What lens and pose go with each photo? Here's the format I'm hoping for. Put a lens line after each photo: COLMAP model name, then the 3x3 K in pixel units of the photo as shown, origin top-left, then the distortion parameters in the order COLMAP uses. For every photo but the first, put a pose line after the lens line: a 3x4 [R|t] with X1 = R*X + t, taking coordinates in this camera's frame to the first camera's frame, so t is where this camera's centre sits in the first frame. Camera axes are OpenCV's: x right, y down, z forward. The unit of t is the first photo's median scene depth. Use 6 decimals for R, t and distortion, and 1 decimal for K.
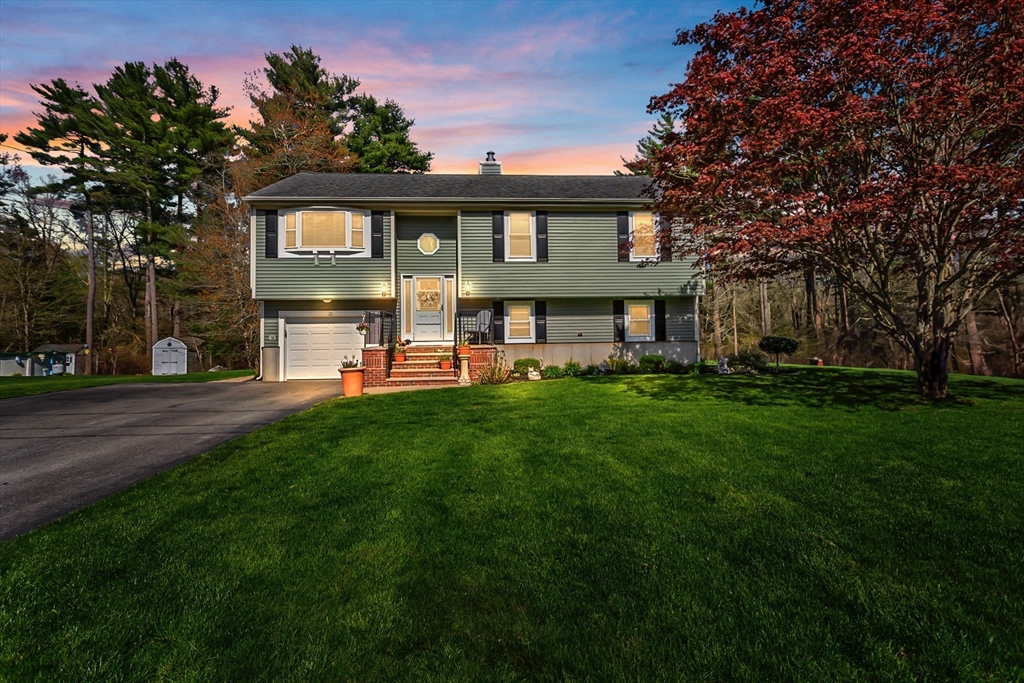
lens RADIAL K [[492.1, 0, 513.6], [0, 492.1, 328.5], [0, 0, 1]] dist [0.000706, 0.000143]
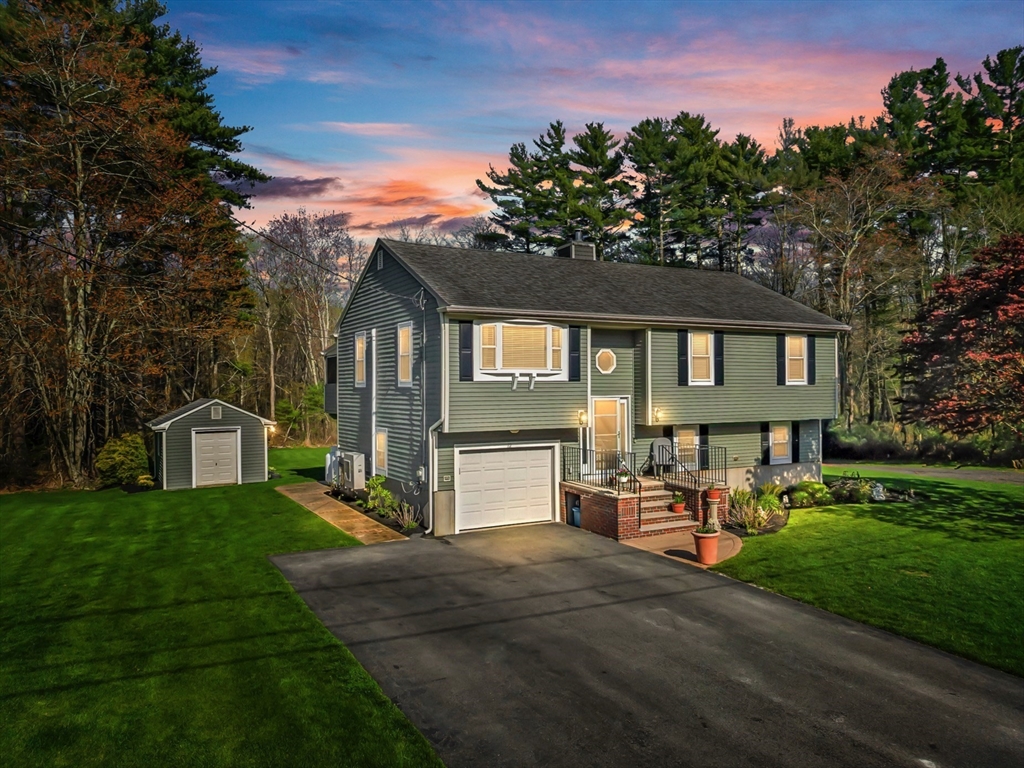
lens RADIAL K [[716.1, 0, 516.1], [0, 716.1, 383.3], [0, 0, 1]] dist [0.043254, -0.038469]
pose [[0.905204, 0.013458, 0.424765, -0.876148], [-0.022806, 0.999597, 0.016931, -0.154961], [-0.424366, -0.025013, 0.905145, -0.072267]]
